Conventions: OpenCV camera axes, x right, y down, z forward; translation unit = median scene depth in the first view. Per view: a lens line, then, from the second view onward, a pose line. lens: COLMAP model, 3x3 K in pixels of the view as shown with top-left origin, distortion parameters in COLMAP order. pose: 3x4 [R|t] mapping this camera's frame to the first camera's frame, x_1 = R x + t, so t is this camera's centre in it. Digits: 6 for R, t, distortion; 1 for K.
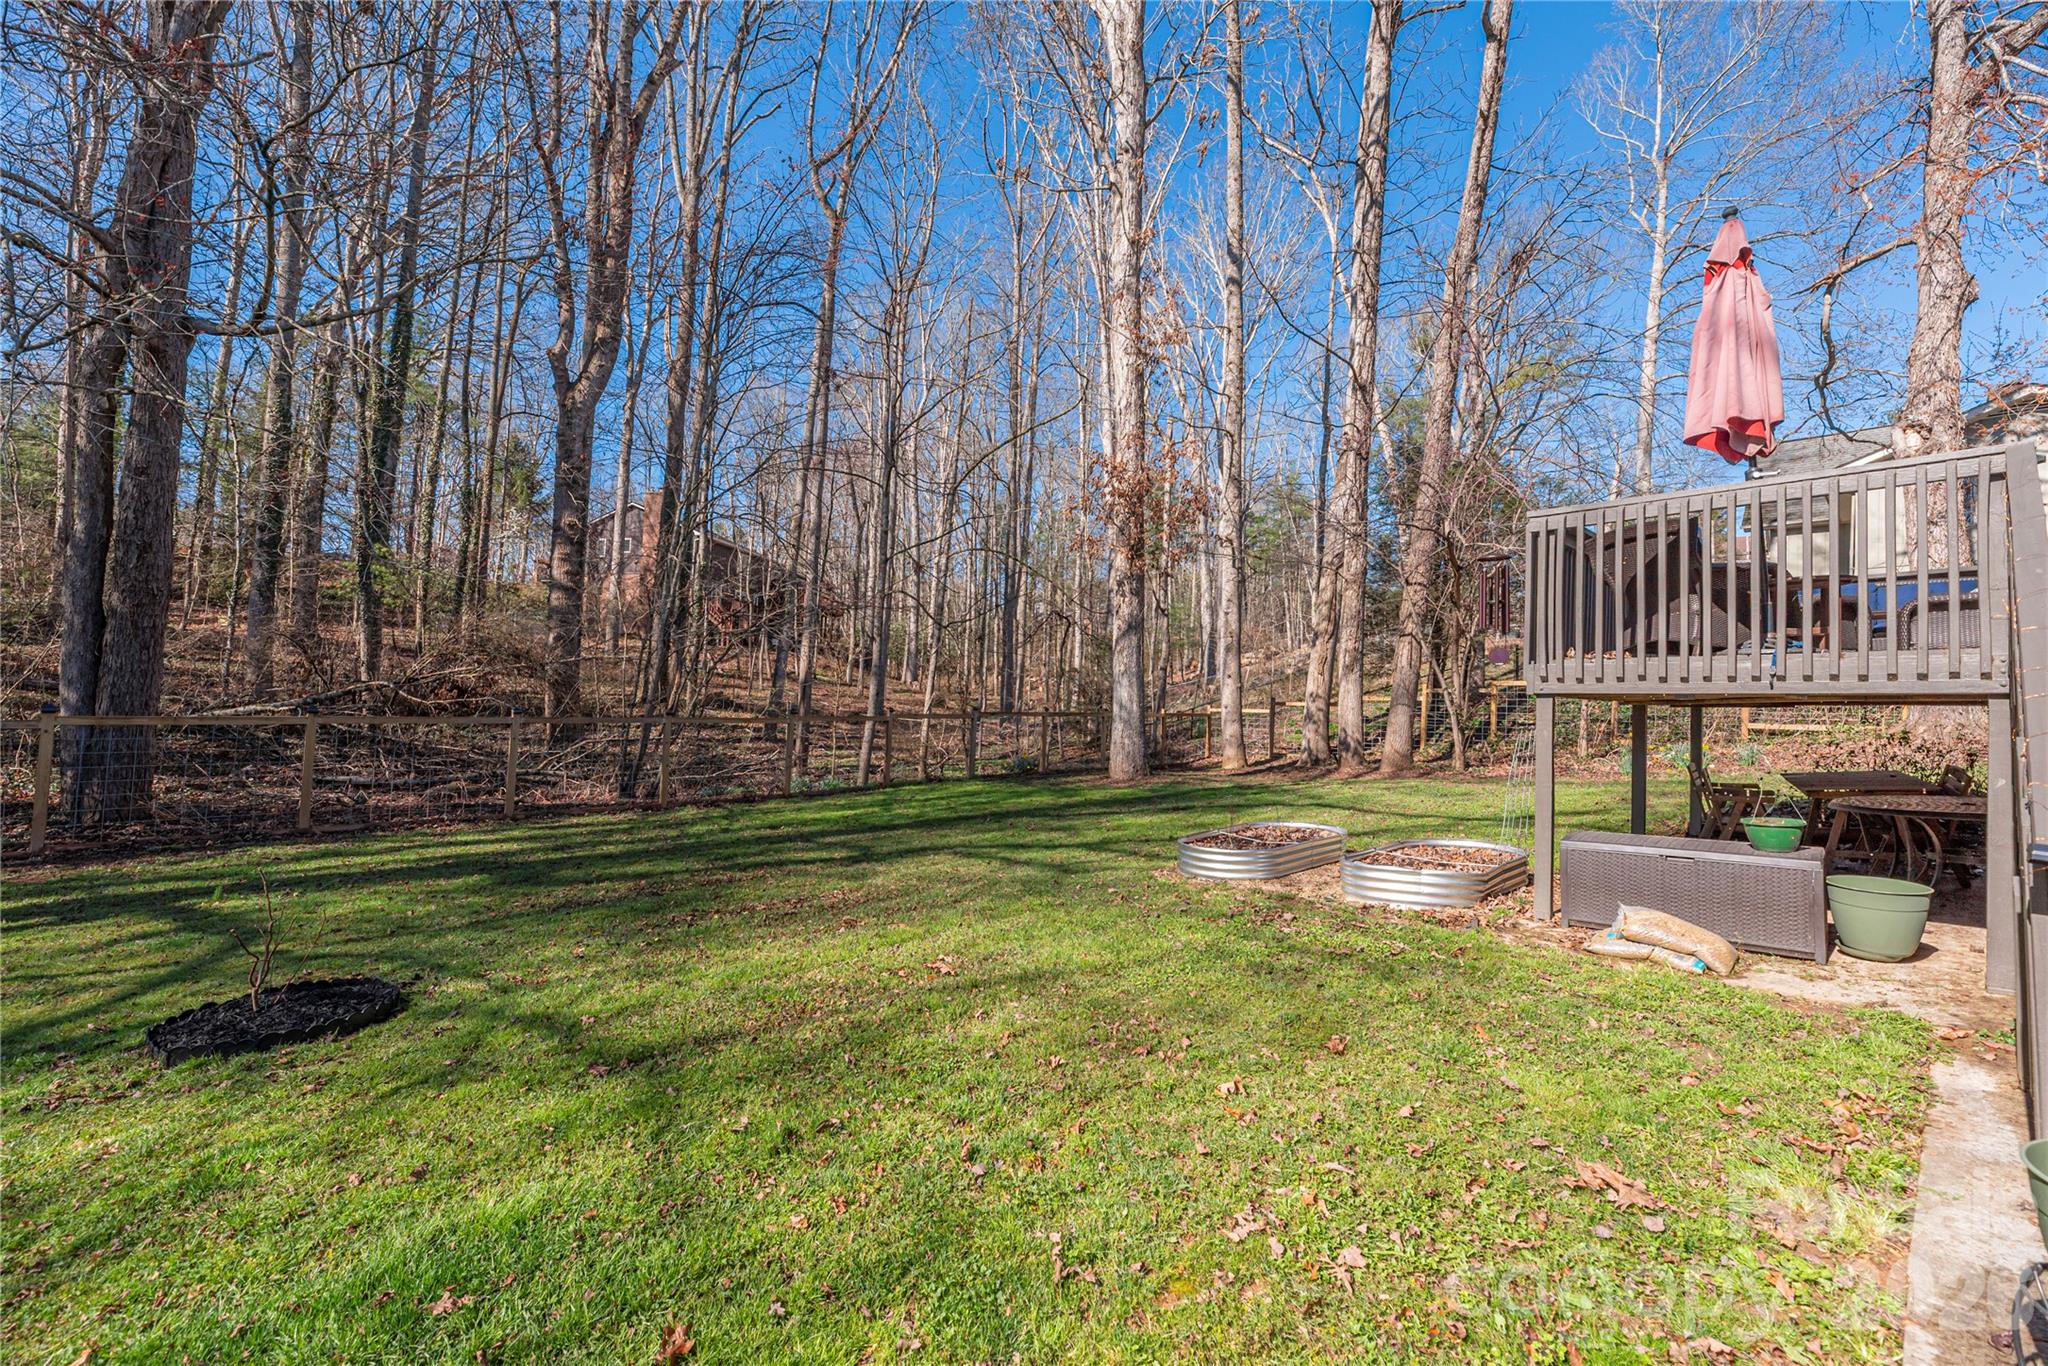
lens RADIAL K [[841.6, 0, 1027.6], [0, 841.6, 678.9], [0, 0, 1]] dist [0.000812, 0.000443]
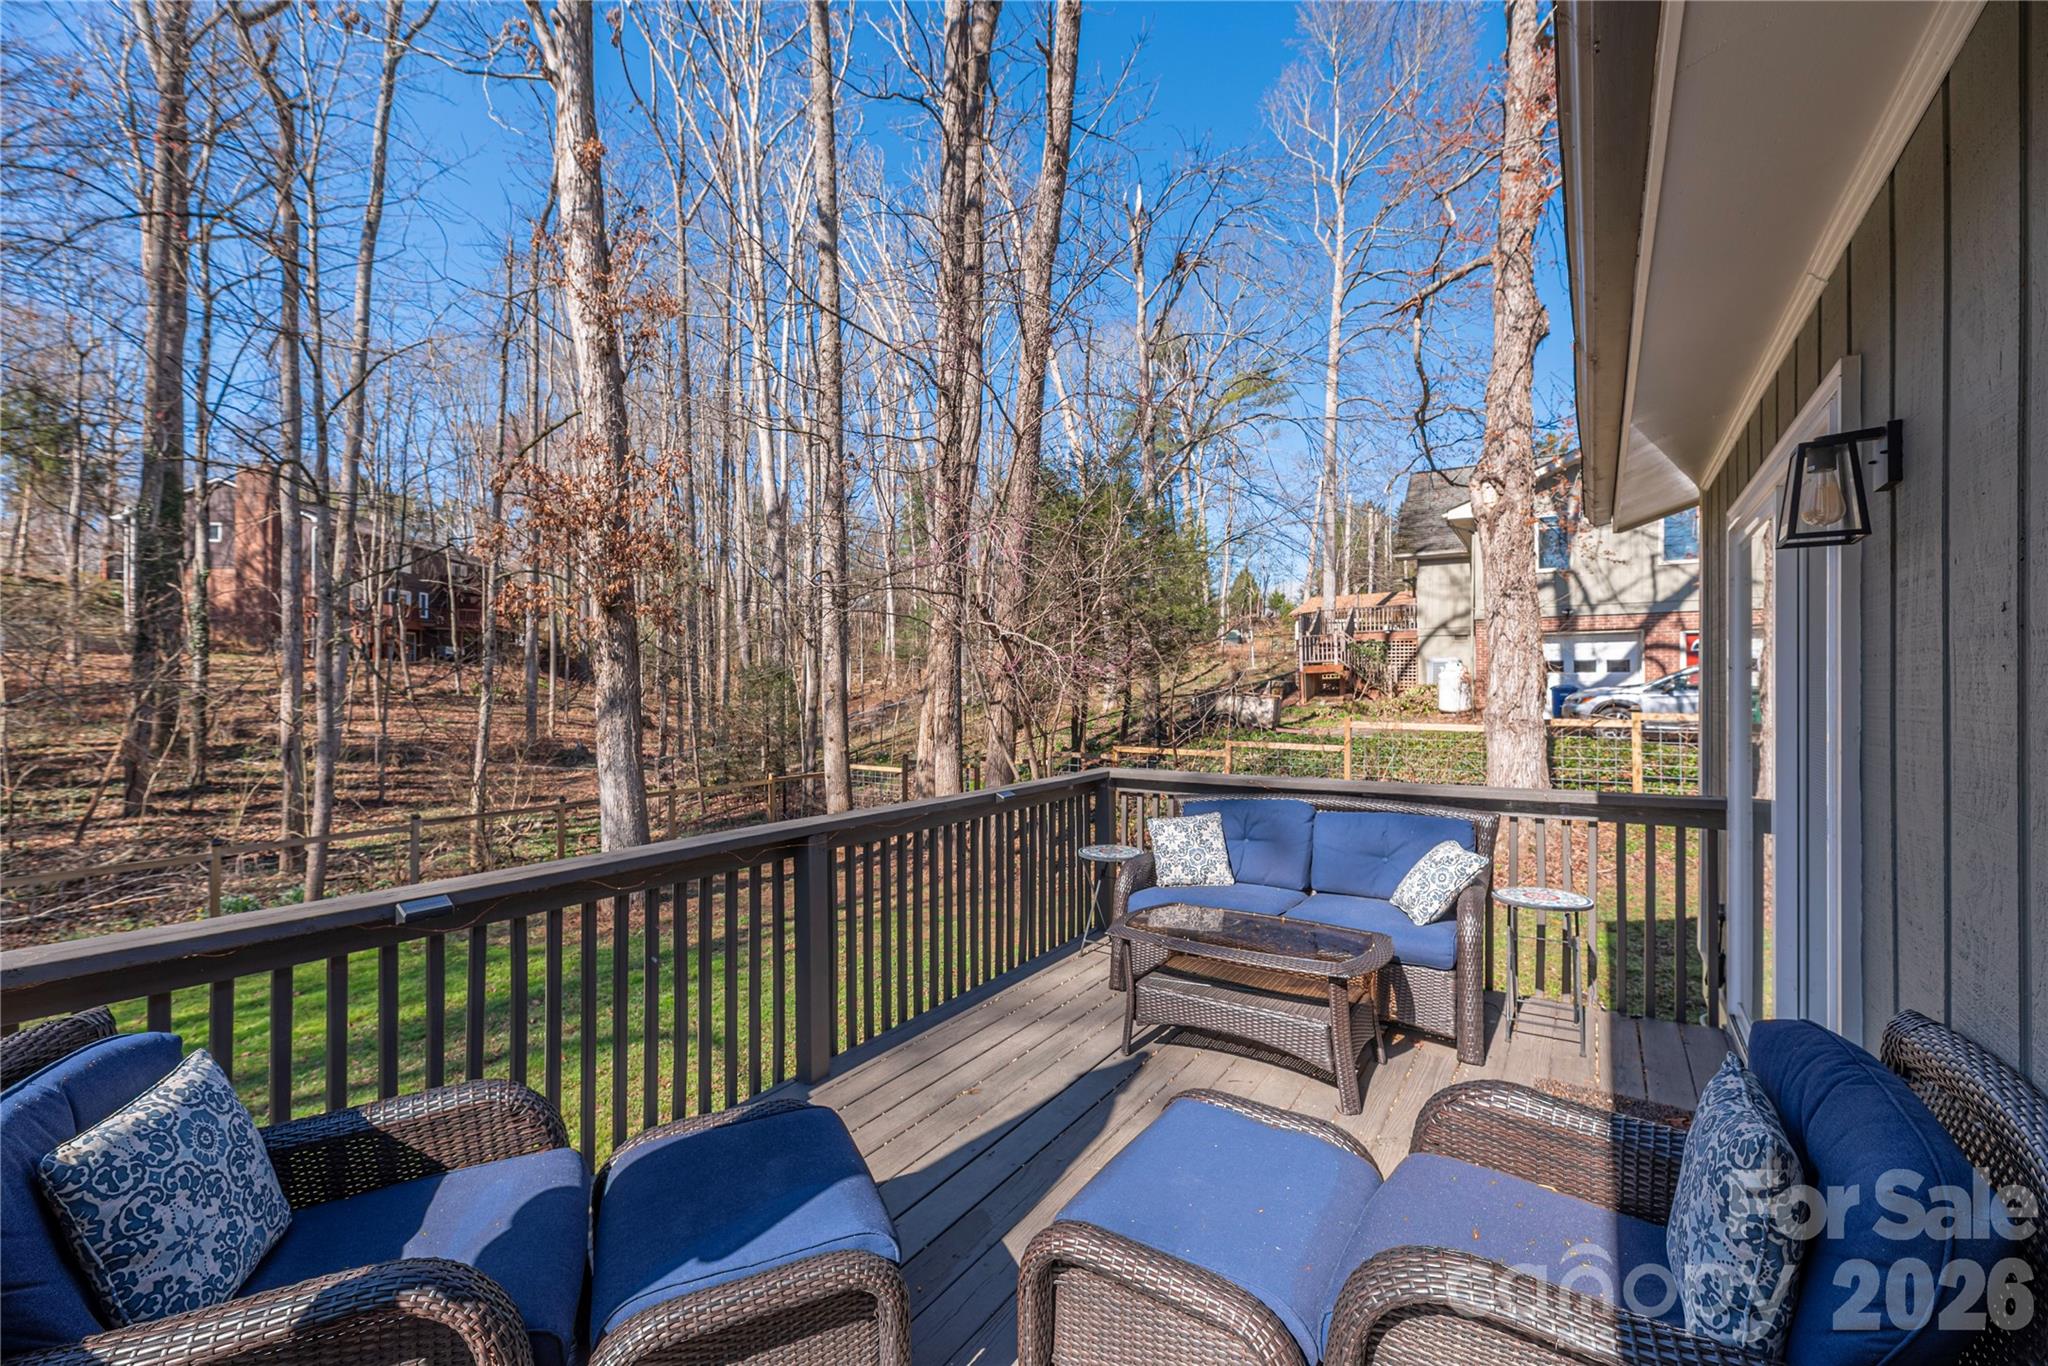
lens RADIAL K [[841.6, 0, 1020.2], [0, 841.6, 690.8], [0, 0, 1]] dist [0.000812, 0.000443]
pose [[0.970663, -0.022141, 0.239422, 0.288965], [0.015975, 0.999490, 0.027667, -0.088651], [-0.239913, -0.023031, 0.970521, 0.213198]]
